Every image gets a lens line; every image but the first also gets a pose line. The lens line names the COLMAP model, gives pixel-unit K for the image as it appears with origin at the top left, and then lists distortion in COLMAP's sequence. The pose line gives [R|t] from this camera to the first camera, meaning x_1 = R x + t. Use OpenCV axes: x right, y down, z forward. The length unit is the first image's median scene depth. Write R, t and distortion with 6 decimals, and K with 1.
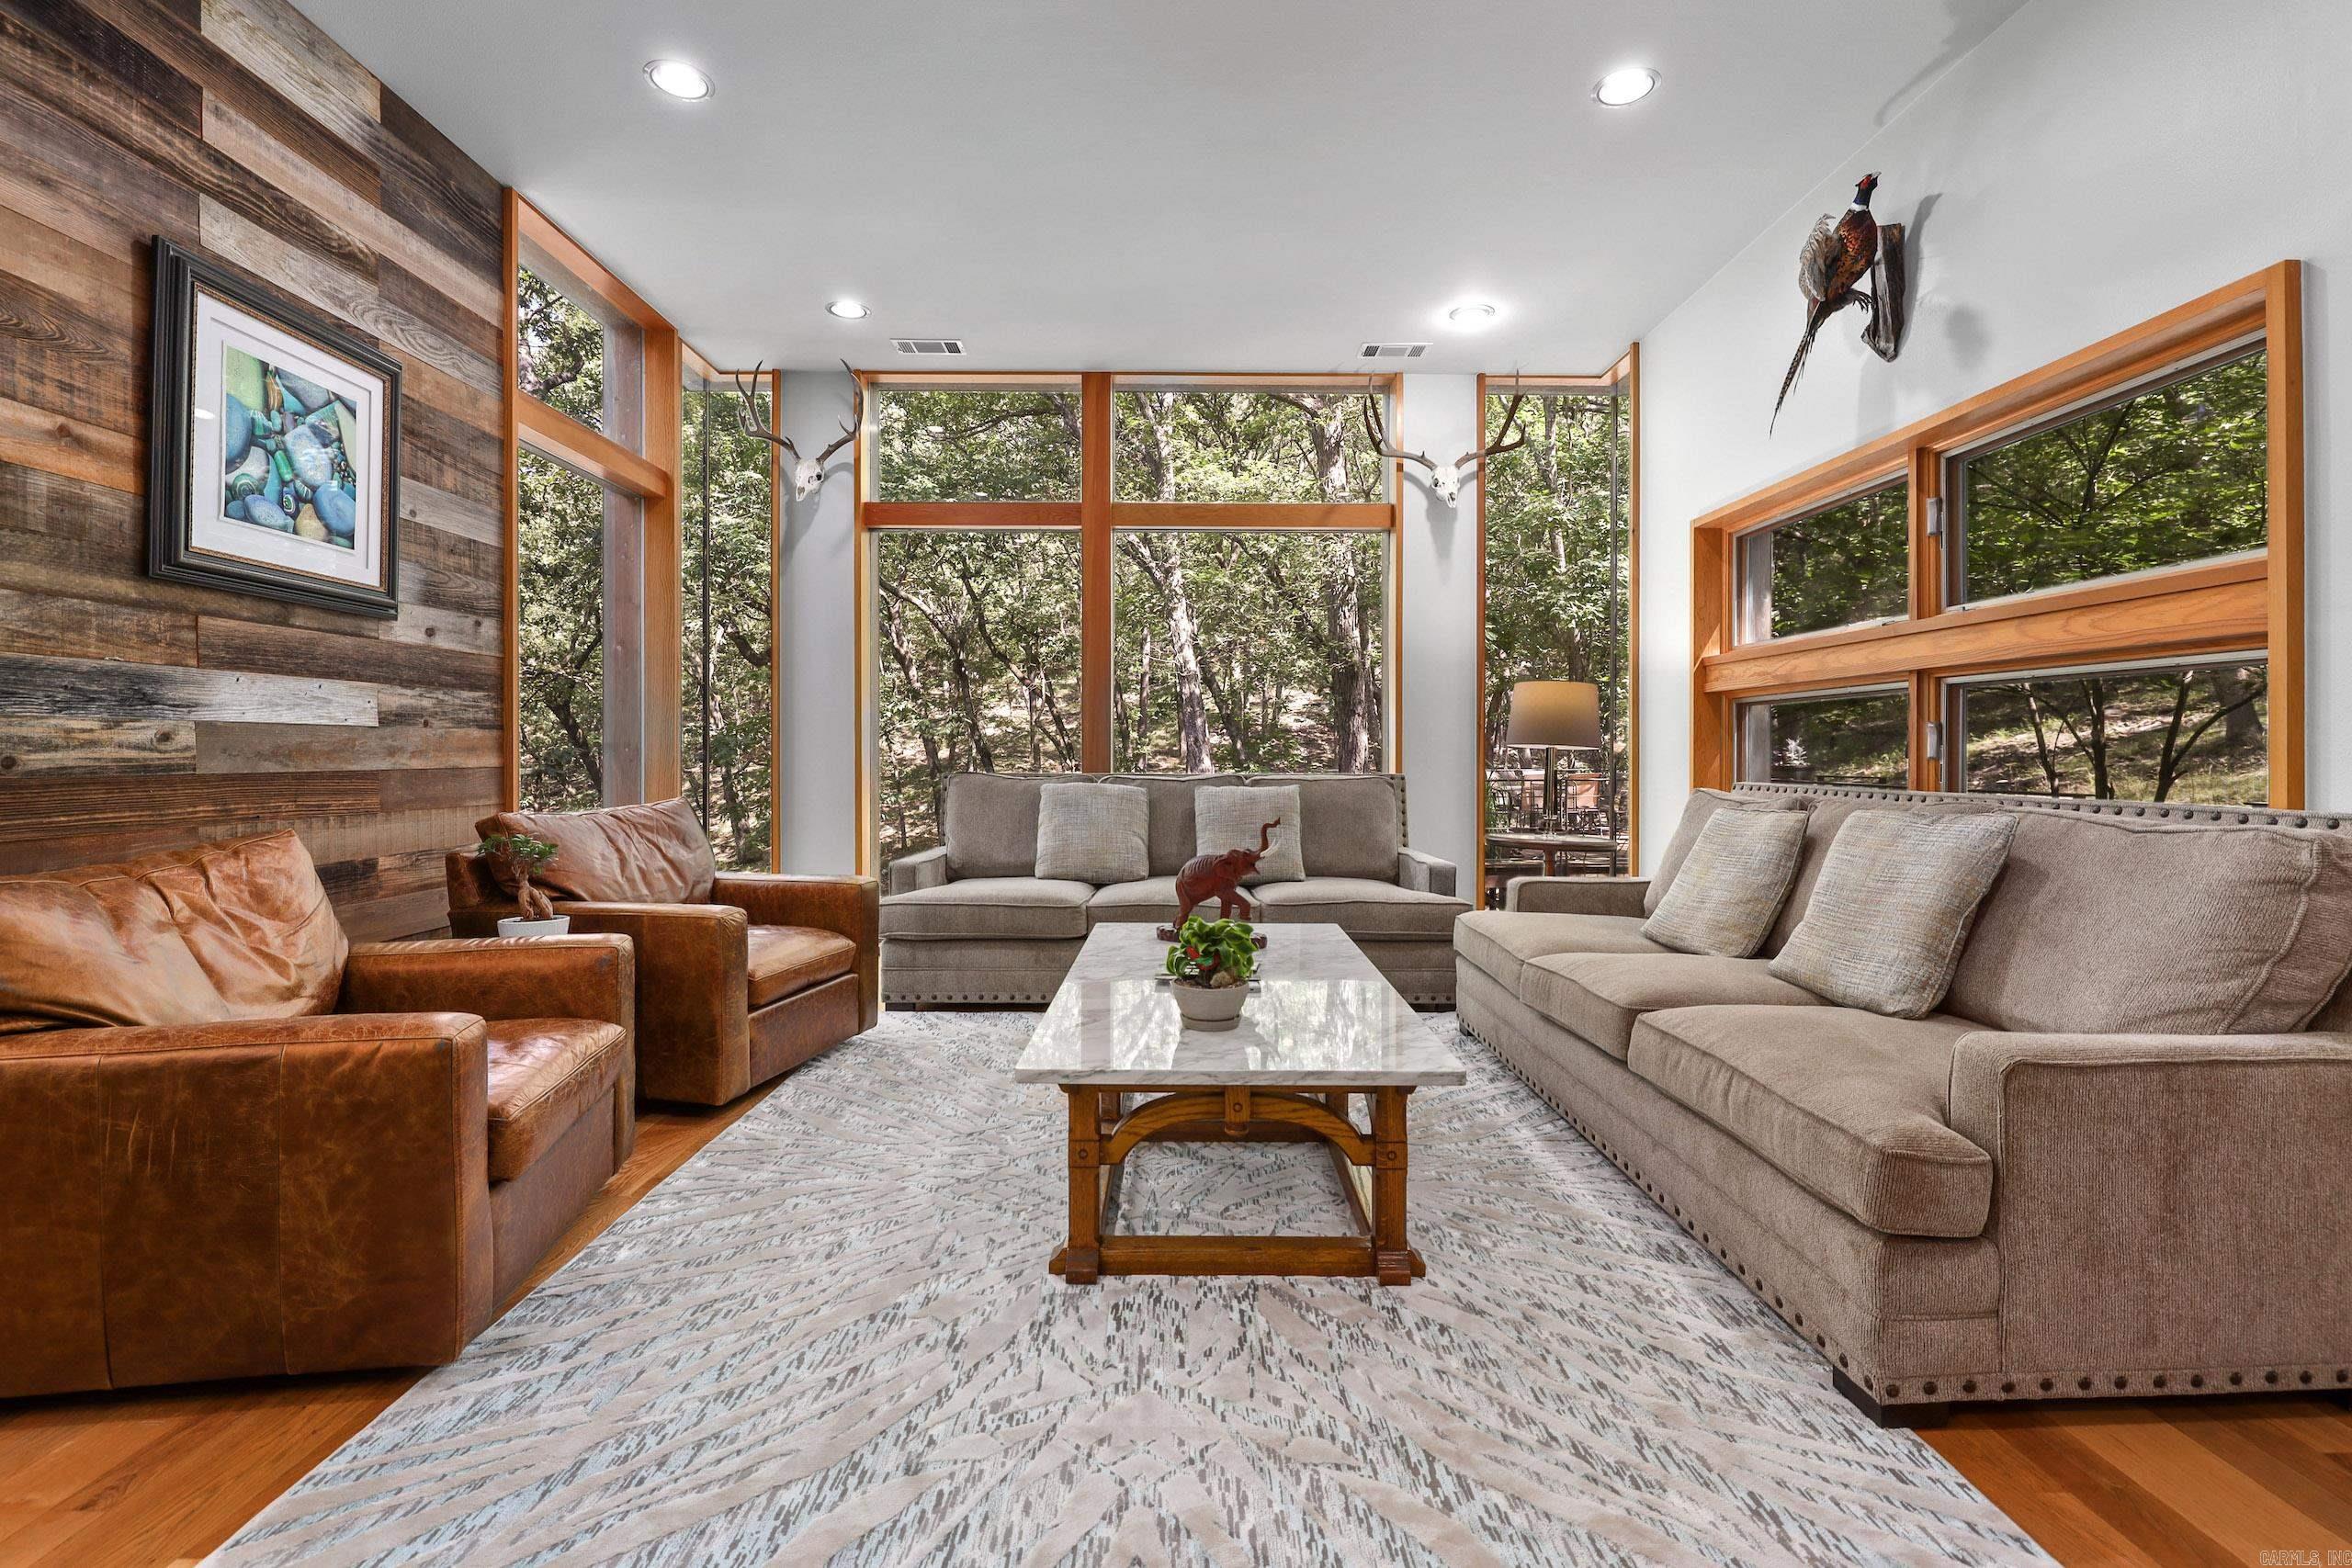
lens RADIAL K [[1061.8, 0, 1182.1], [0, 1061.8, 755.1], [0, 0, 1]] dist [-0.000643, -0.003067]
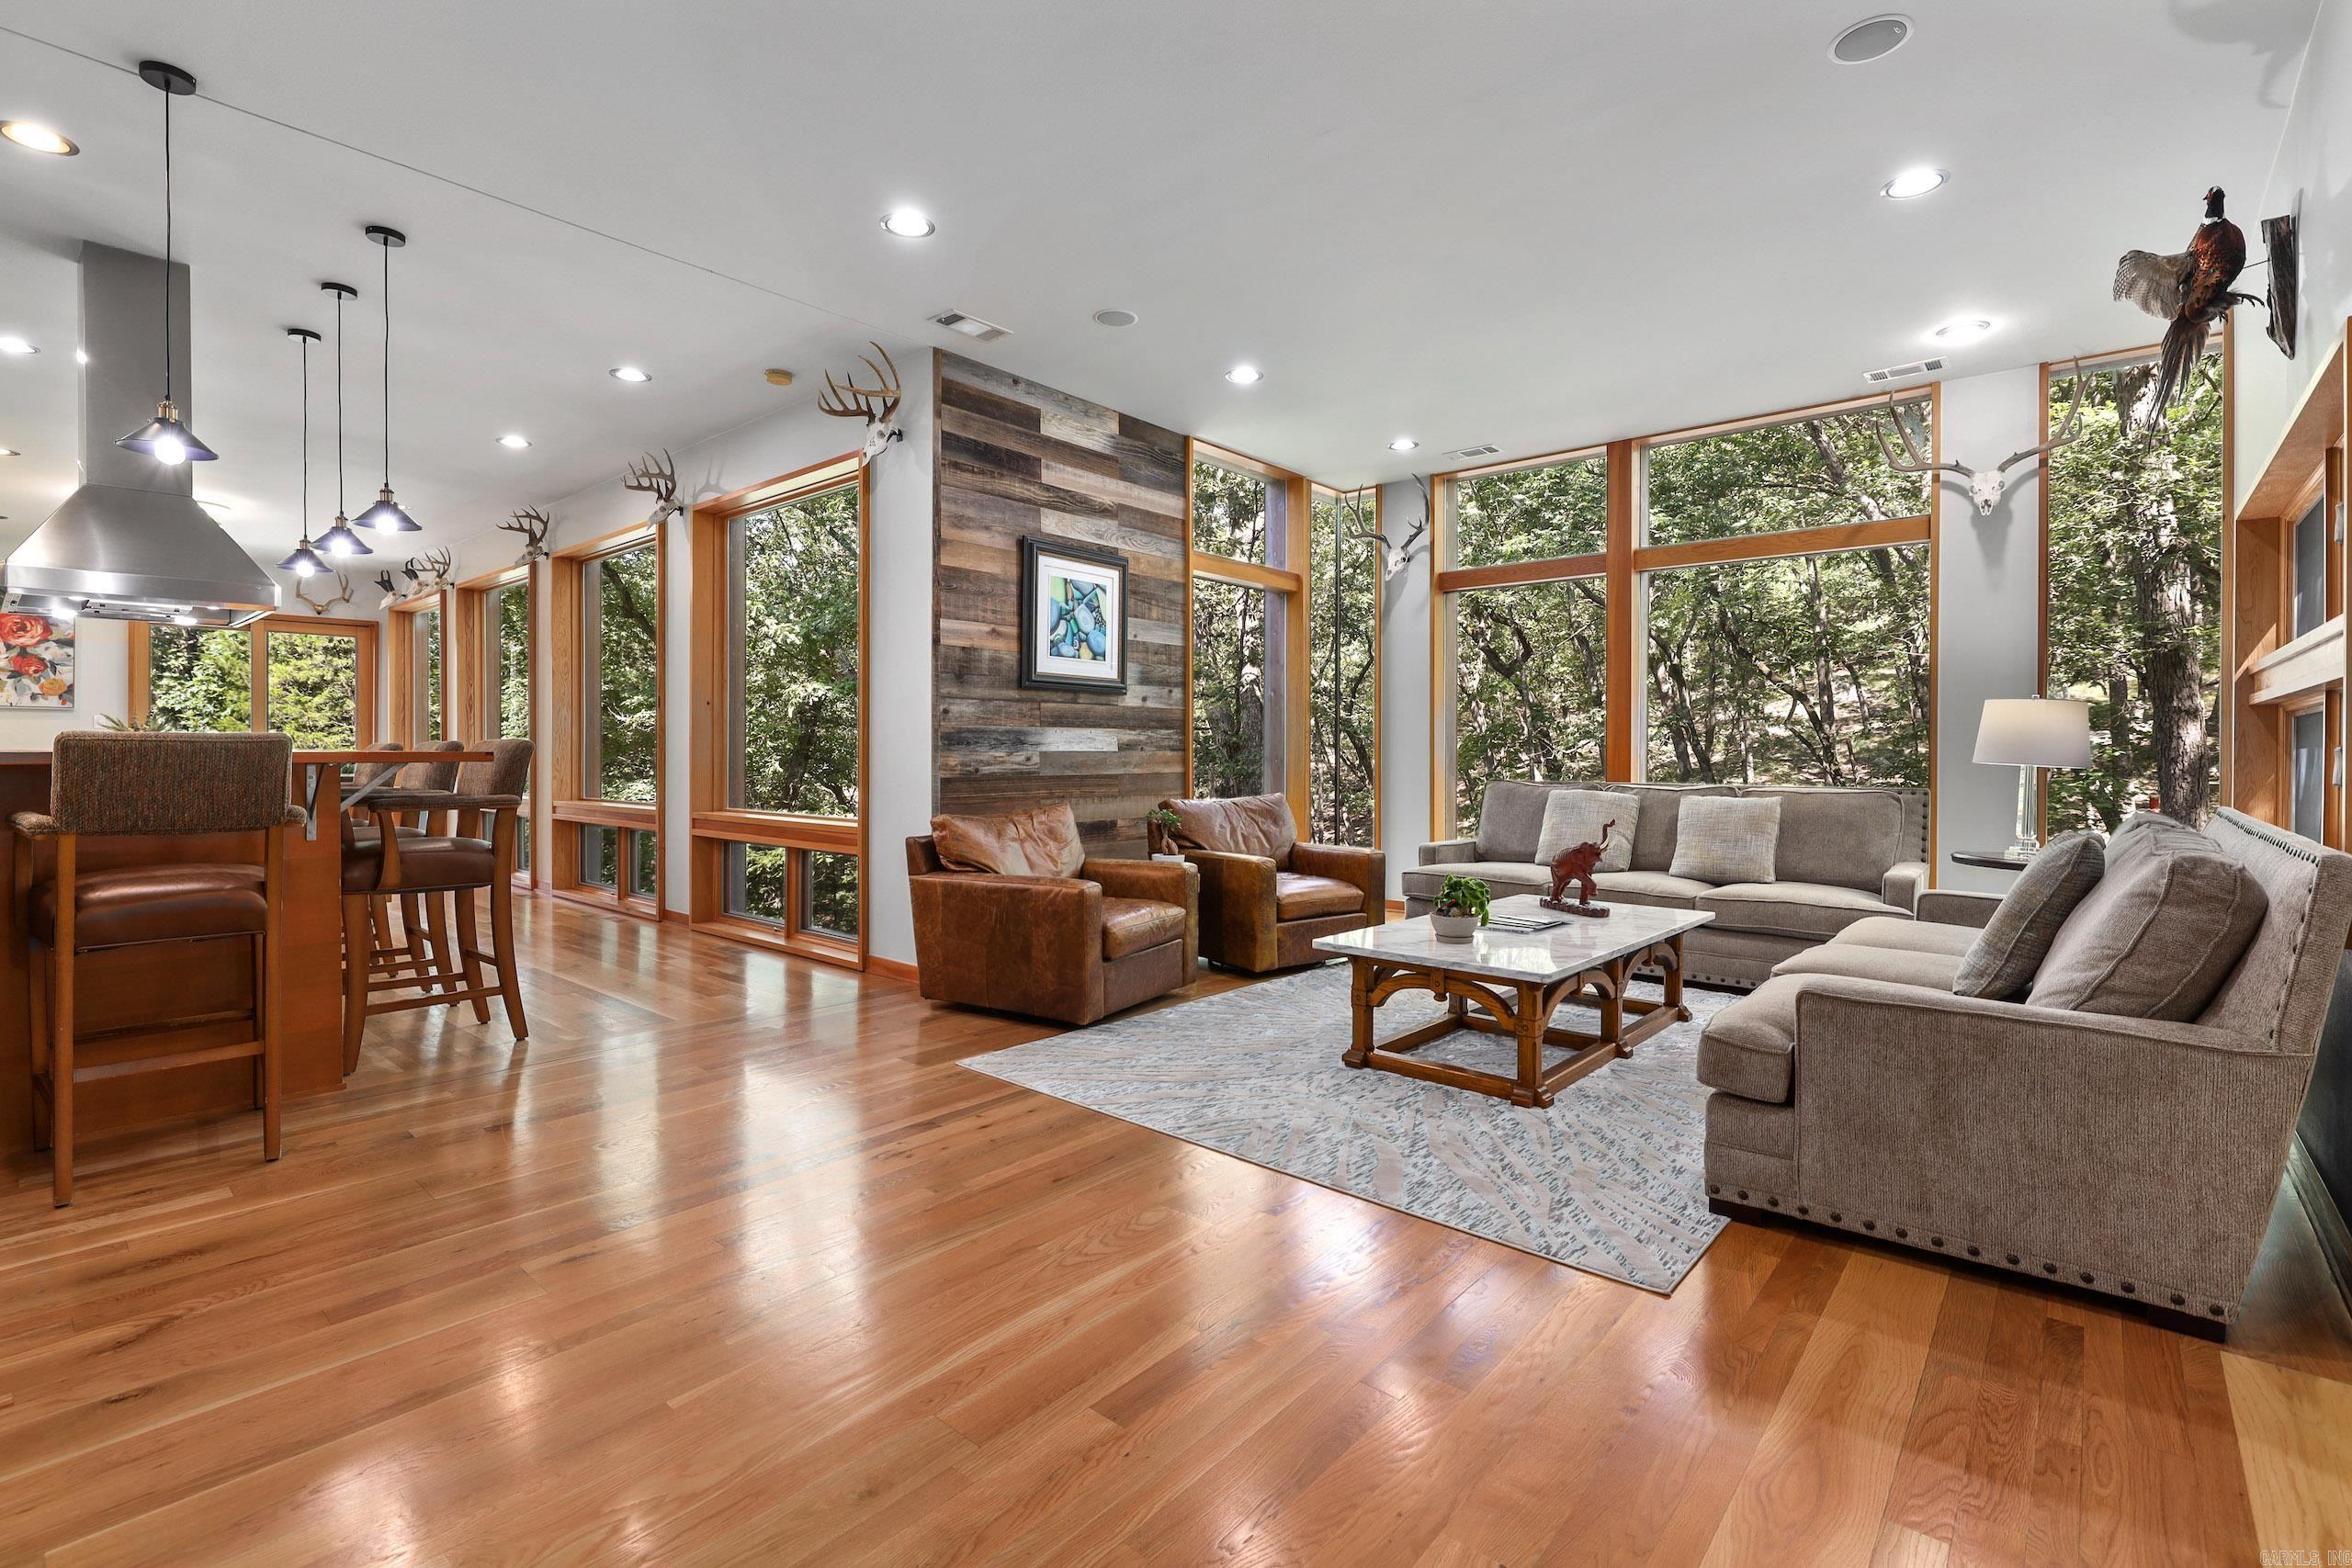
lens RADIAL K [[1061.8, 0, 1170.7], [0, 1061.8, 764.3], [0, 0, 1]] dist [-0.000643, -0.003067]
pose [[0.750215, 0.008343, -0.661141, 0.696709], [-0.003222, 0.999955, 0.008963, -0.025628], [0.661186, -0.004594, 0.750208, -0.448211]]
